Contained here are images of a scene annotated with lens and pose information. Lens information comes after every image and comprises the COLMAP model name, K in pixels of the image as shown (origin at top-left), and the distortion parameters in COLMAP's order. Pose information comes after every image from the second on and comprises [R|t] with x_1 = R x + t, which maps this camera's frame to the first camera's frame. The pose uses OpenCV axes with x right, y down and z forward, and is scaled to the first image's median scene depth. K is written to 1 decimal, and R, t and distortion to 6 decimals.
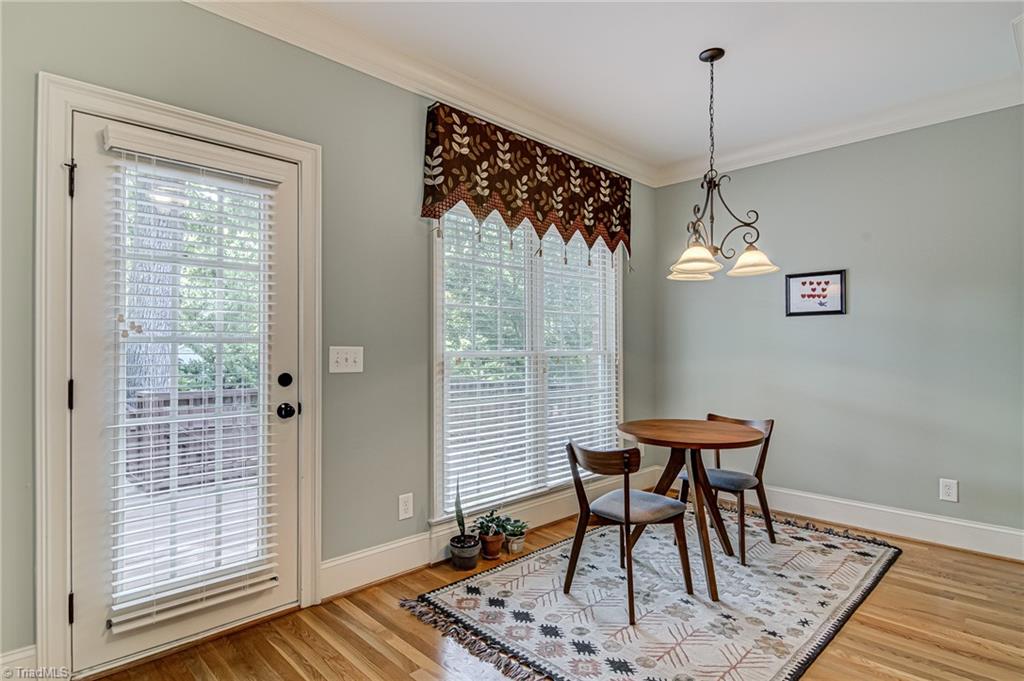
lens RADIAL K [[539.0, 0, 527.1], [0, 539.0, 343.4], [0, 0, 1]] dist [0.019834, -0.017067]
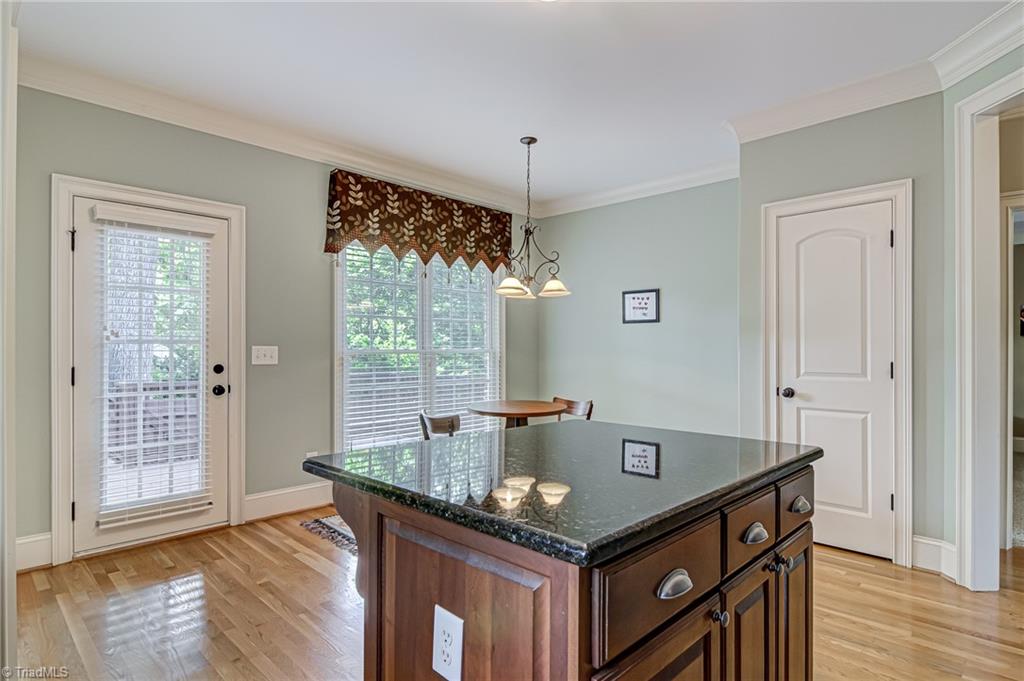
lens RADIAL K [[539.0, 0, 522.6], [0, 539.0, 345.6], [0, 0, 1]] dist [0.019834, -0.017067]
pose [[0.999840, 0.003345, 0.017600, 0.283295], [-0.003491, 0.999960, 0.008254, -0.008489], [-0.017571, -0.008314, 0.999811, -0.387104]]
